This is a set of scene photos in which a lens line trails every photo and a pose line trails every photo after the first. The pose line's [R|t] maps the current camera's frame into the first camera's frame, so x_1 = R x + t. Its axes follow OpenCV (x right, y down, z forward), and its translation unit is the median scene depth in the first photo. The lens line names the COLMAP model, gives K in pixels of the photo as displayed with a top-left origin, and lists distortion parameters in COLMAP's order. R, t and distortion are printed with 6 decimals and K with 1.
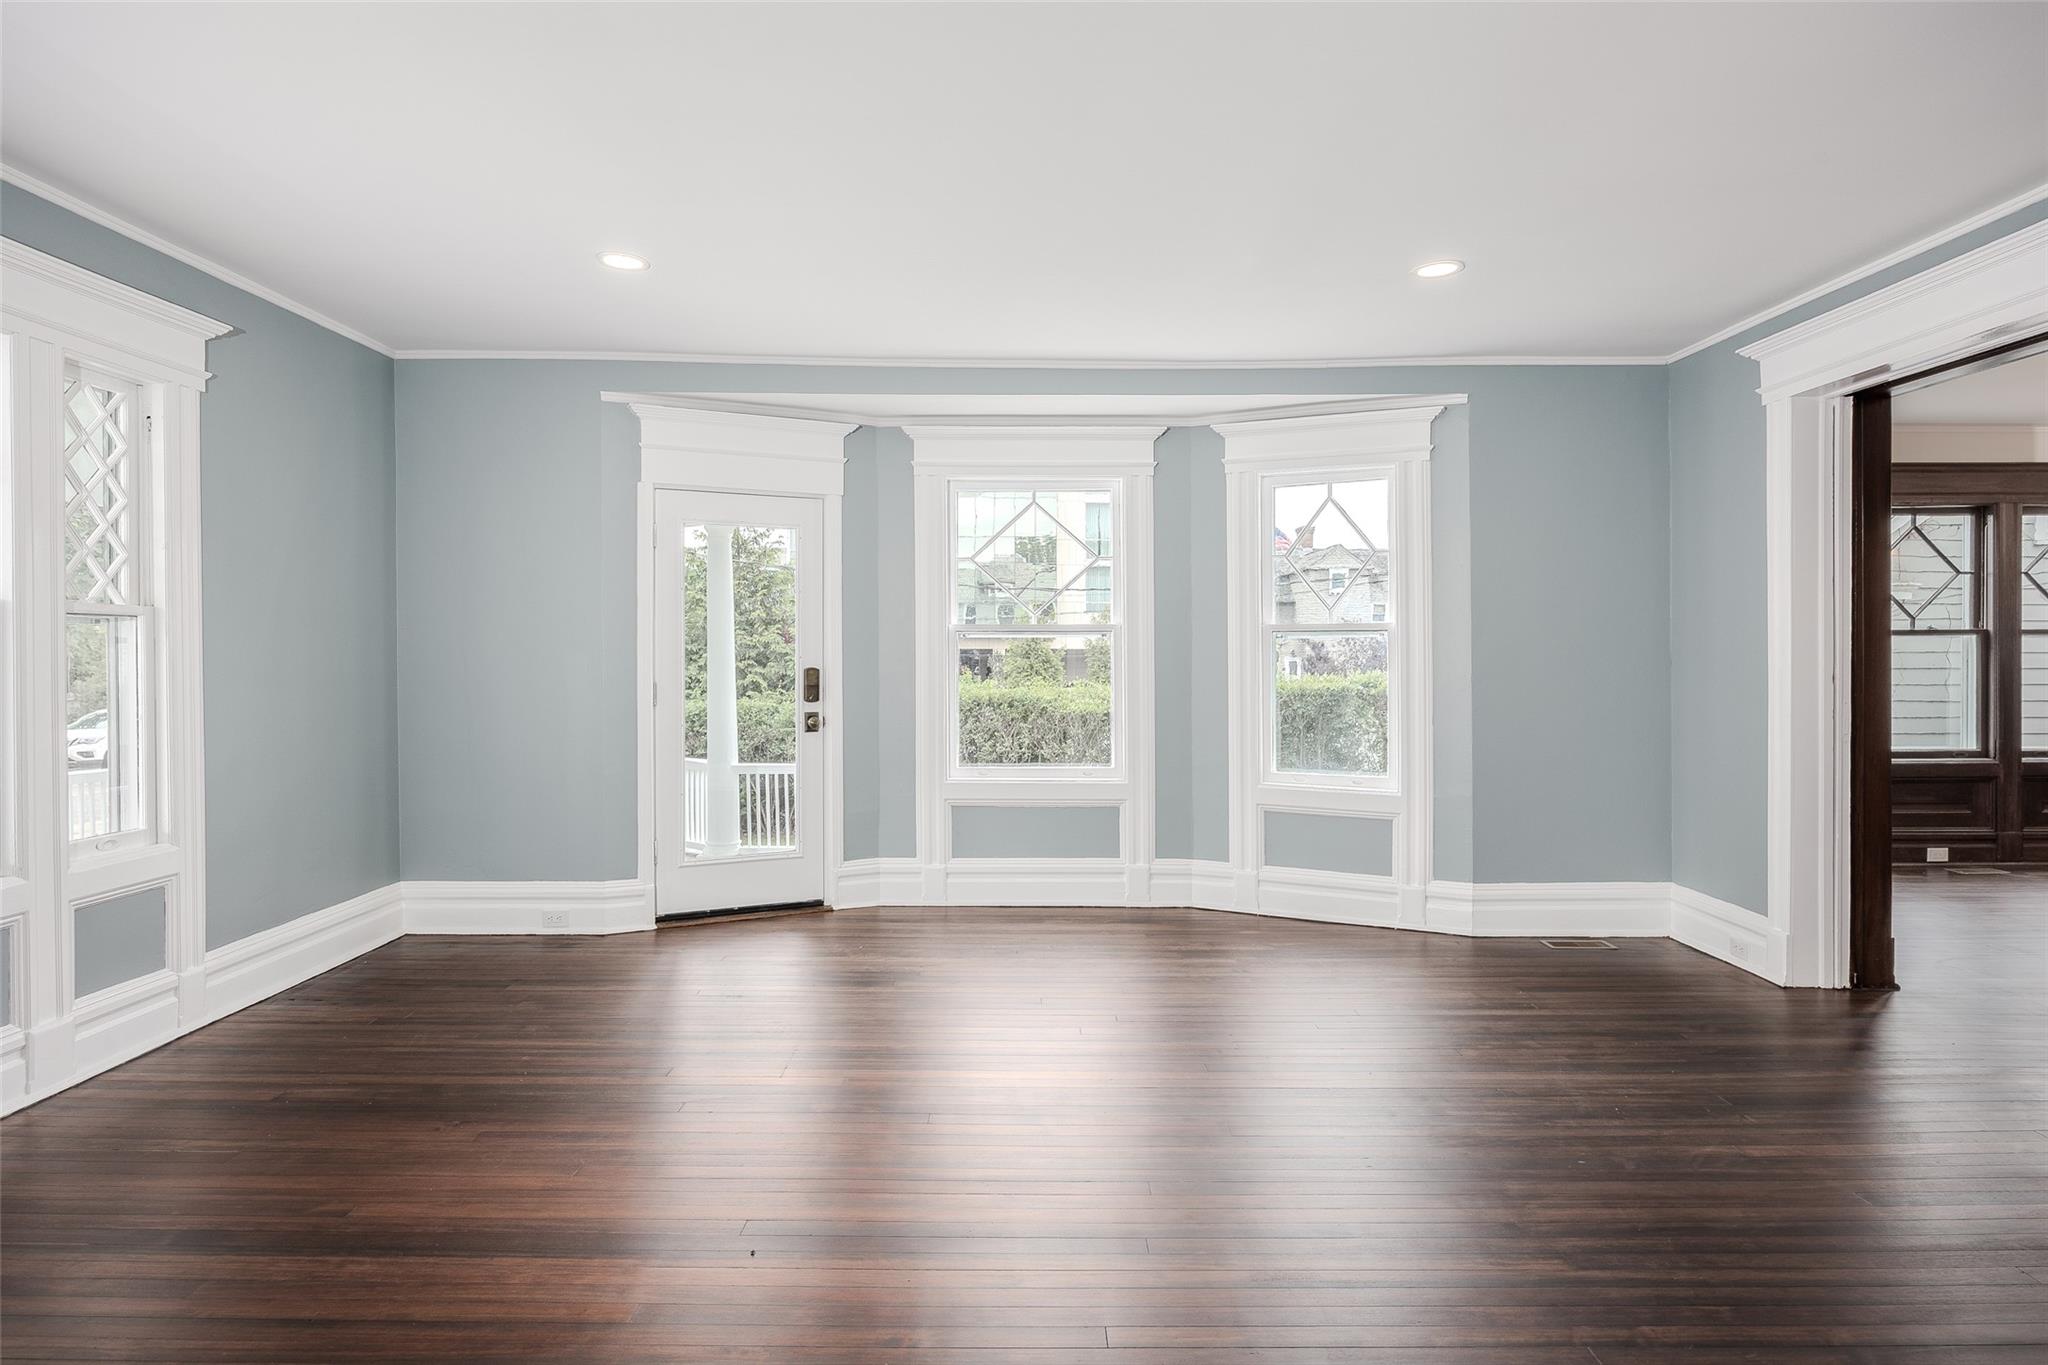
lens RADIAL K [[1096.9, 0, 1022.0], [0, 1096.9, 675.2], [0, 0, 1]] dist [-0.002632, 0.000490]
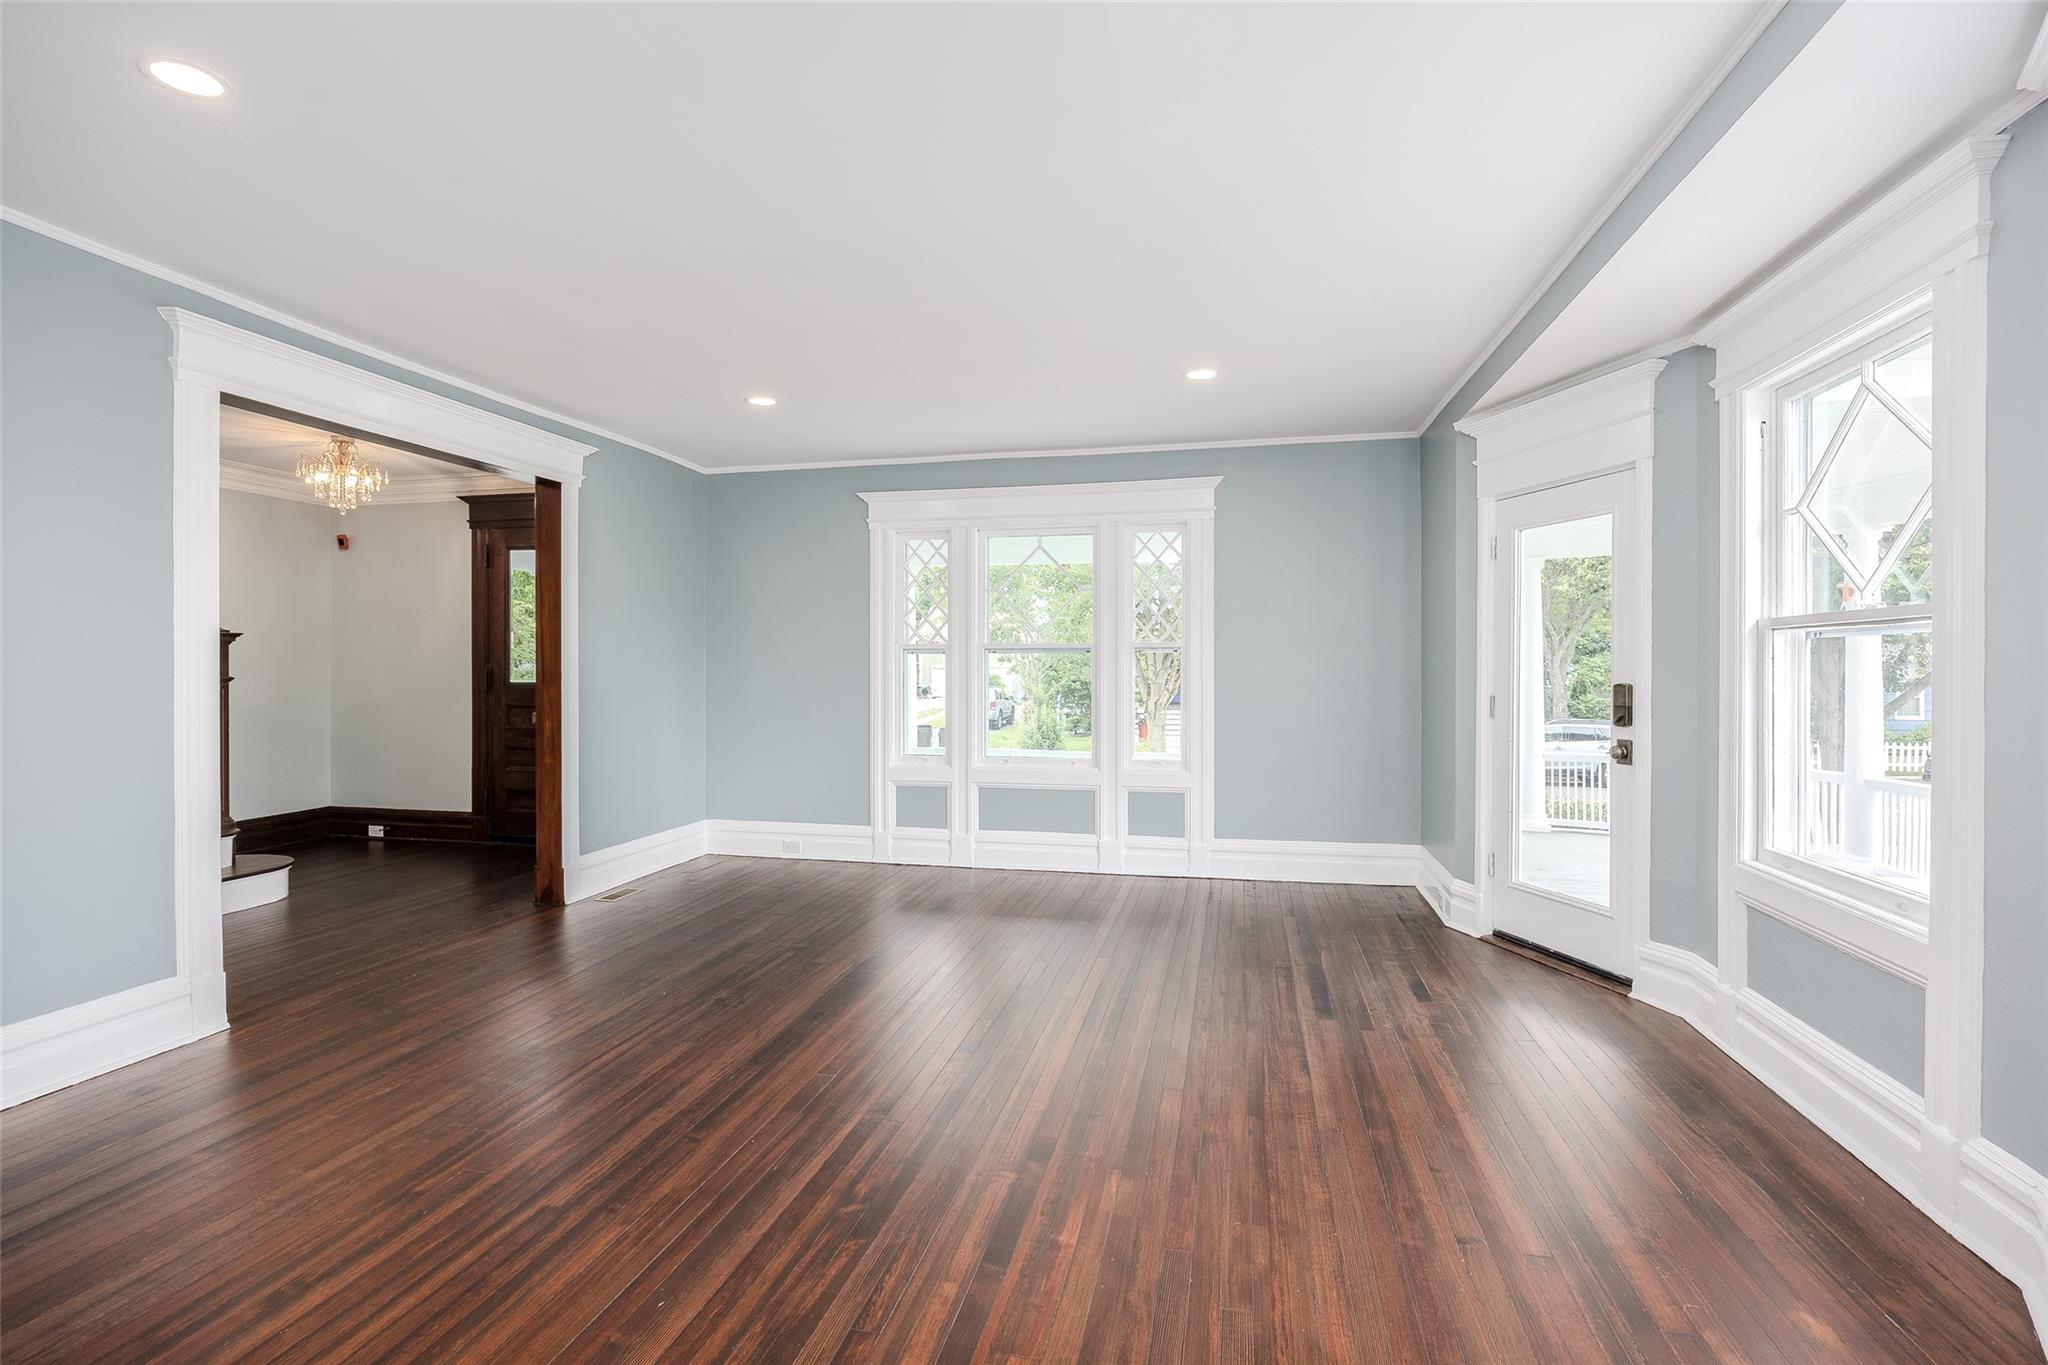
lens RADIAL K [[971.8, 0, 1013.8], [0, 971.8, 670.4], [0, 0, 1]] dist [0.005348, 0.000478]
pose [[-0.223955, 0.004397, -0.974590, 0.625899], [-0.011299, 0.999911, 0.007108, -0.017080], [0.974534, 0.012603, -0.223885, 0.766135]]
